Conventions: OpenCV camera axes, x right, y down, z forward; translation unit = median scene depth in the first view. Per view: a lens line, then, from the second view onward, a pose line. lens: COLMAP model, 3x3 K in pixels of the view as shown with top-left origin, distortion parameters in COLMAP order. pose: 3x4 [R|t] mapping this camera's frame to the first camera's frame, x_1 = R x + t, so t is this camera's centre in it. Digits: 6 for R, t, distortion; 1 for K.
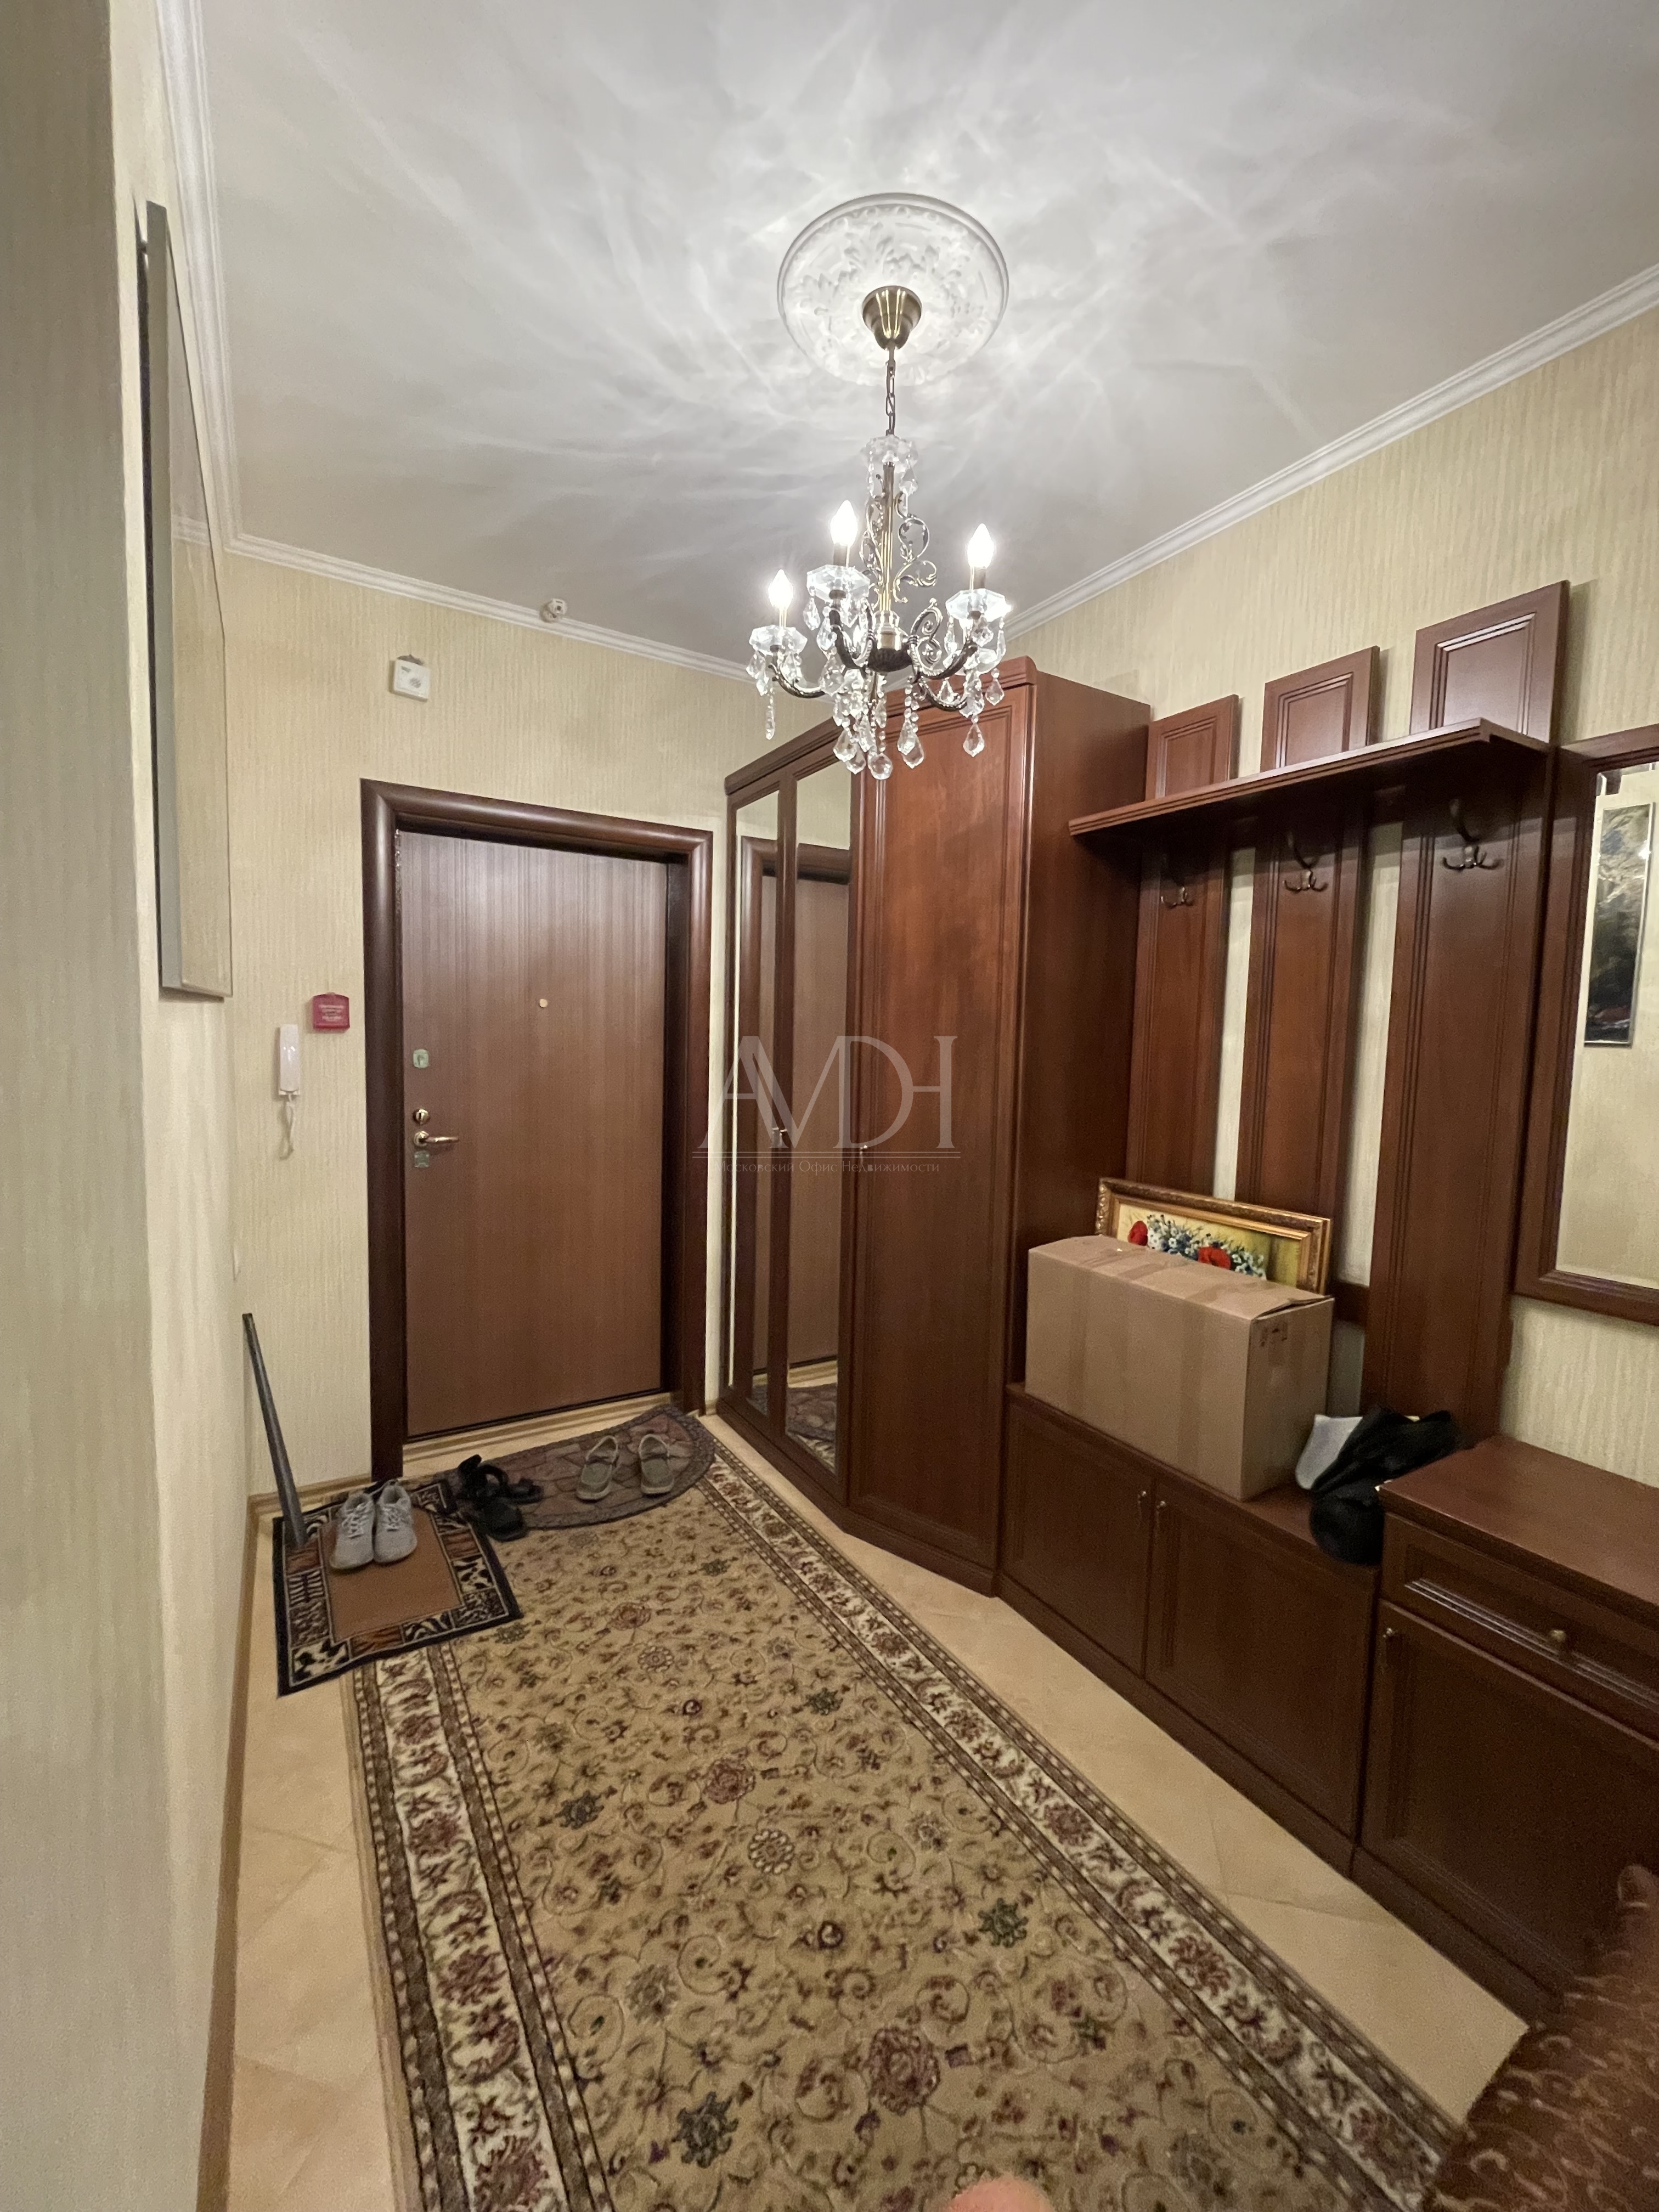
lens RADIAL K [[890.4, 0, 828.9], [0, 890.4, 1096.0], [0, 0, 1]] dist [-0.002501, -0.000383]
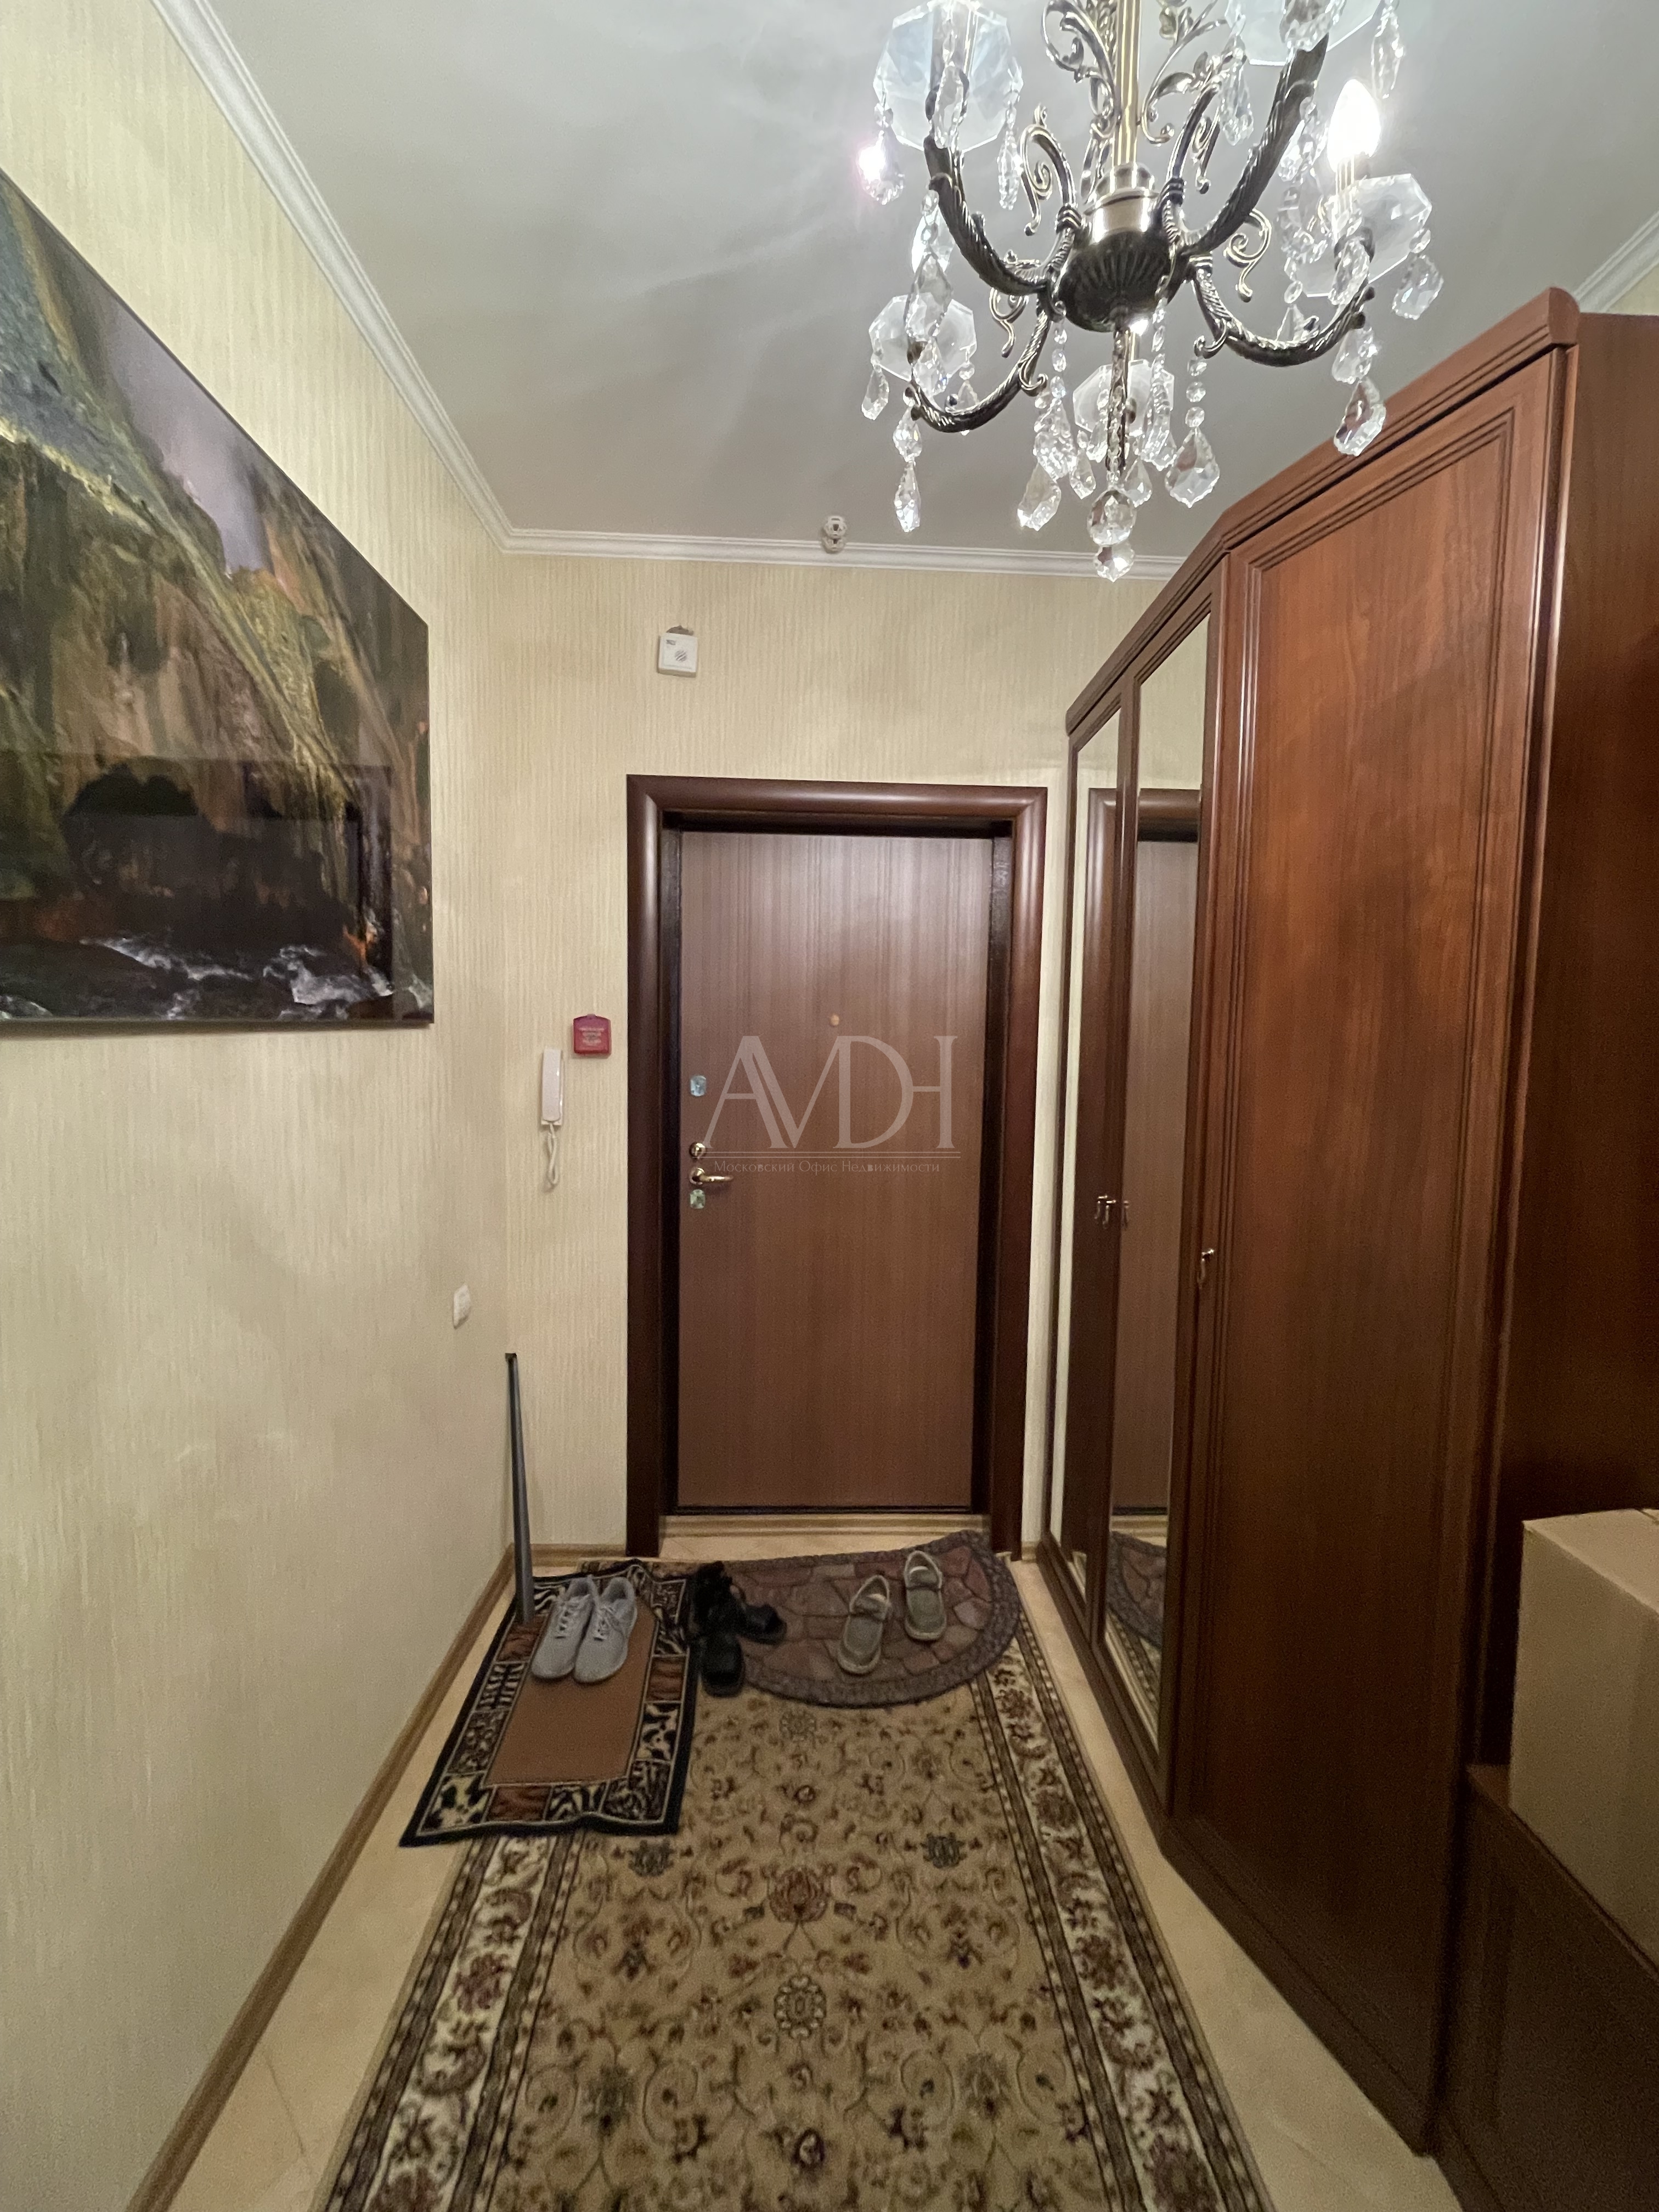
lens RADIAL K [[890.4, 0, 840.9], [0, 890.4, 1099.7], [0, 0, 1]] dist [-0.002501, -0.000383]
pose [[0.874478, 0.026561, -0.484338, 0.113122], [-0.030764, 0.999526, -0.000731, -0.038368], [0.484089, 0.015539, 0.874881, 0.349403]]
